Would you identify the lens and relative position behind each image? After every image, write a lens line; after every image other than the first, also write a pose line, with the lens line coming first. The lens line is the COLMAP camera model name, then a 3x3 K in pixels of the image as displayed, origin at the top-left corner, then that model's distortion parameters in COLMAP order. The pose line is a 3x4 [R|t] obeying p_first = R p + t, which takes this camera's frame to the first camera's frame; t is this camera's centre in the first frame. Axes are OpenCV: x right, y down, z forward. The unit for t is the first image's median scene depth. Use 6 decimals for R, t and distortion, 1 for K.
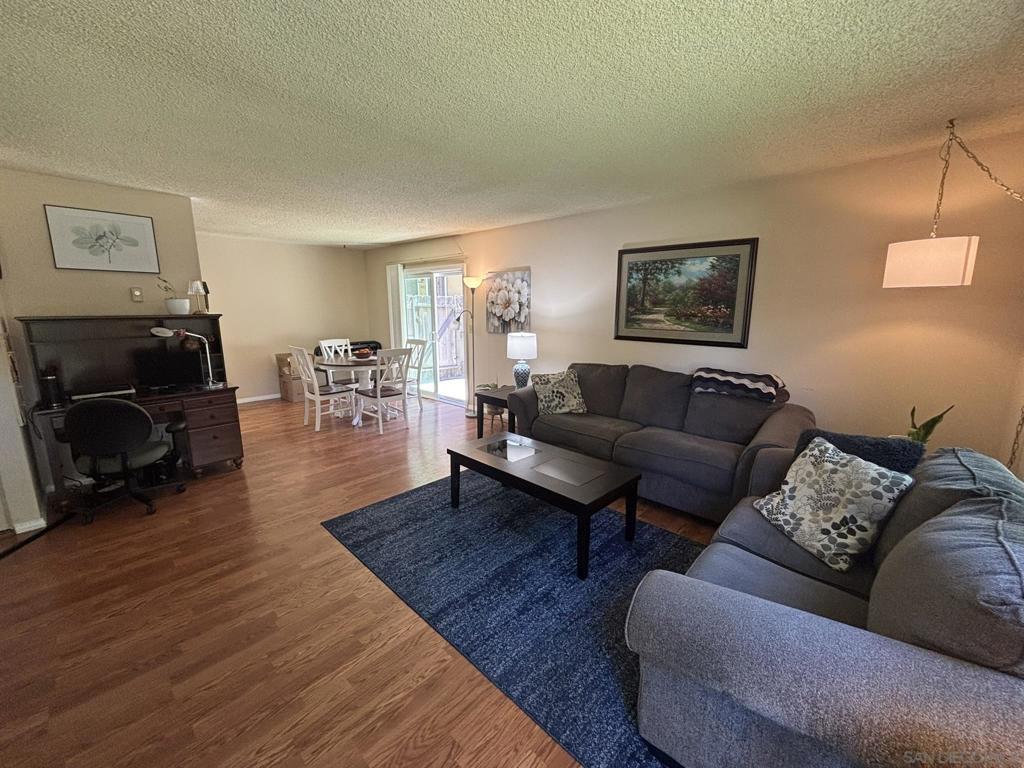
lens RADIAL K [[410.6, 0, 510.2], [0, 410.6, 379.0], [0, 0, 1]] dist [0.002505, -0.001645]
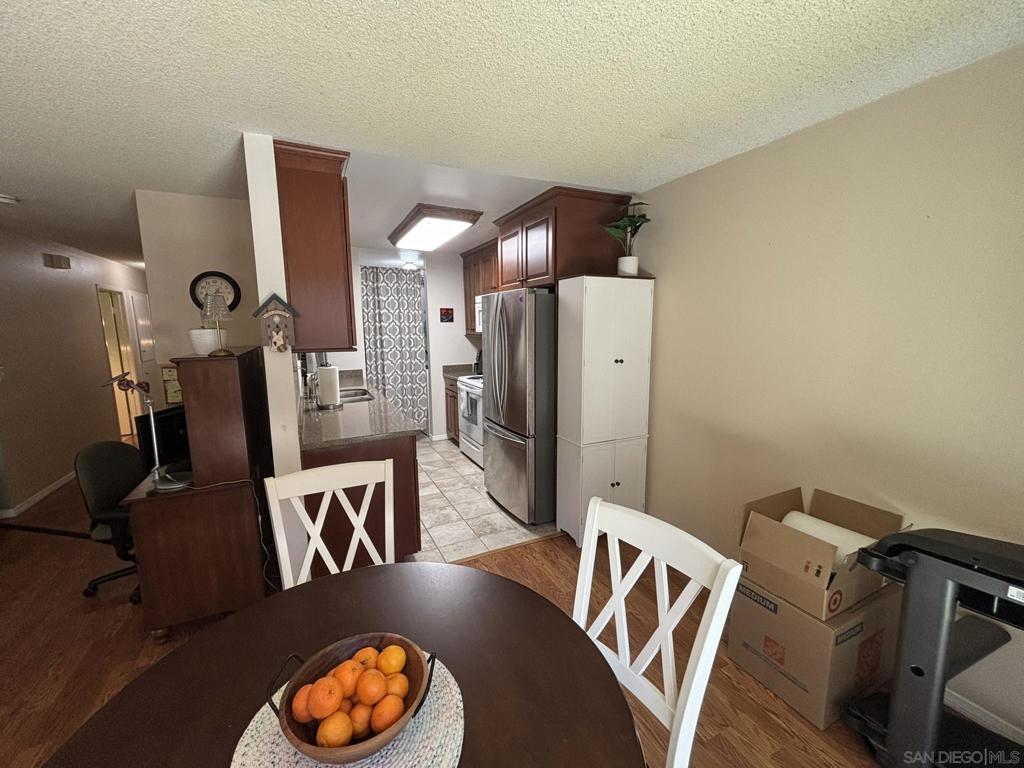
lens RADIAL K [[410.6, 0, 511.0], [0, 410.6, 387.4], [0, 0, 1]] dist [0.002505, -0.001645]
pose [[-0.347065, 0.148394, -0.926027, -0.416126], [-0.151471, 0.965569, 0.211500, -0.323091], [0.925528, 0.213671, -0.312638, 1.701372]]
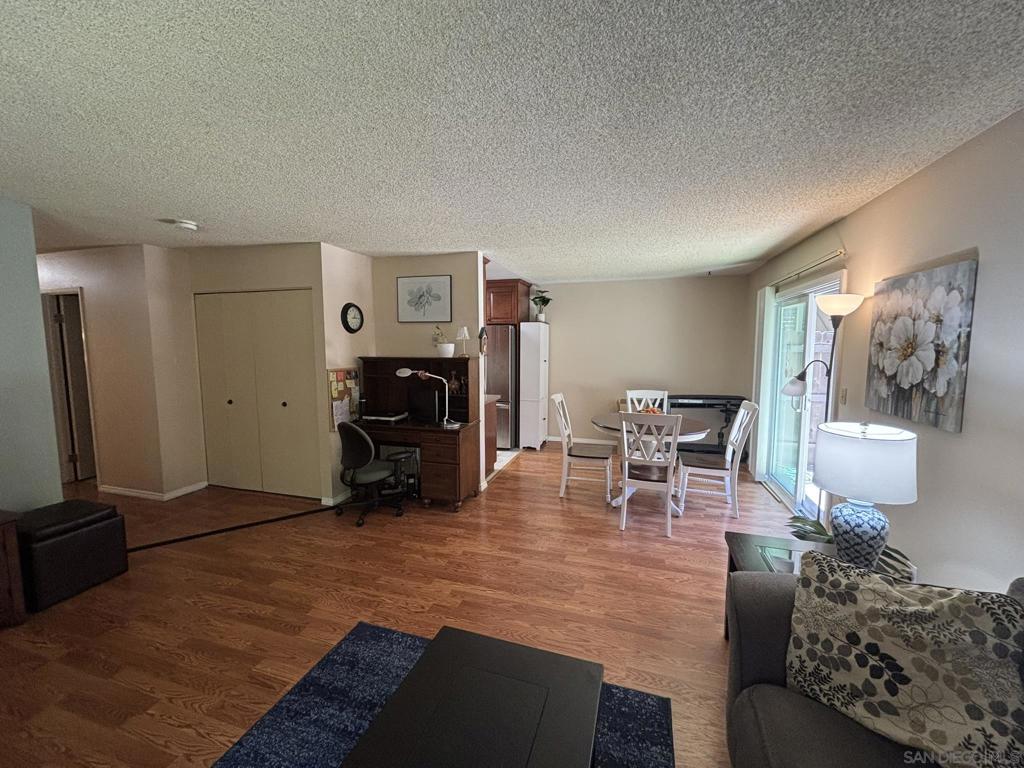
lens RADIAL K [[410.6, 0, 511.9], [0, 410.6, 378.4], [0, 0, 1]] dist [0.002505, -0.001645]
pose [[0.438285, 0.074522, -0.895741, 0.292866], [-0.157015, 0.987582, 0.005336, -0.141223], [0.885015, 0.138306, 0.444544, 0.706408]]
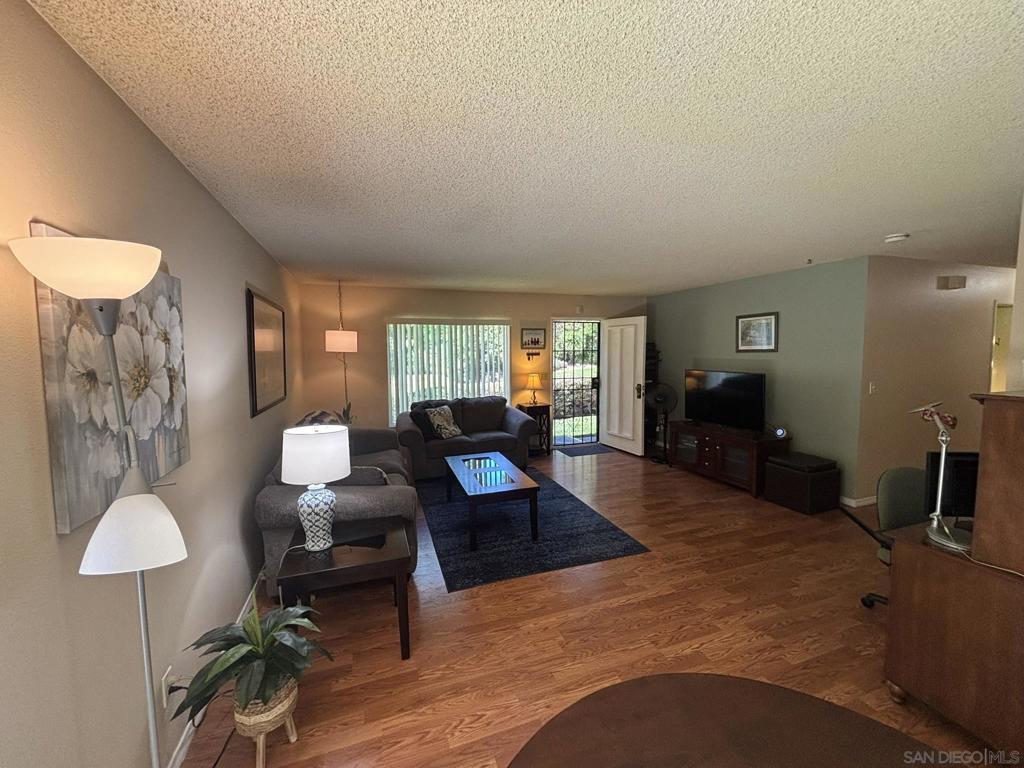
lens RADIAL K [[410.6, 0, 506.5], [0, 410.6, 380.8], [0, 0, 1]] dist [0.002505, -0.001645]
pose [[-0.885444, -0.026712, 0.463977, -0.523699], [0.090999, 0.969057, 0.229451, -0.338064], [-0.455749, 0.245388, -0.855615, 1.713785]]
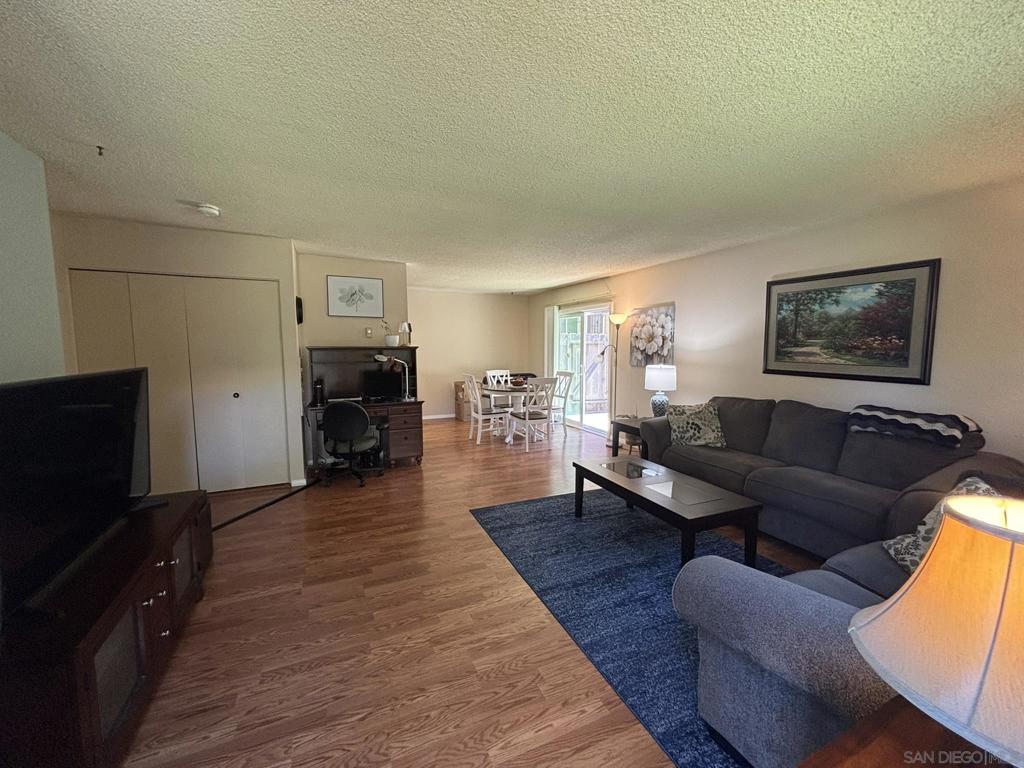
lens RADIAL K [[410.6, 0, 510.8], [0, 410.6, 375.2], [0, 0, 1]] dist [0.002505, -0.001645]
pose [[0.924299, 0.026817, -0.380726, 0.096621], [-0.066319, 0.993639, -0.091016, 0.040652], [0.375864, 0.109376, 0.920197, -0.115564]]
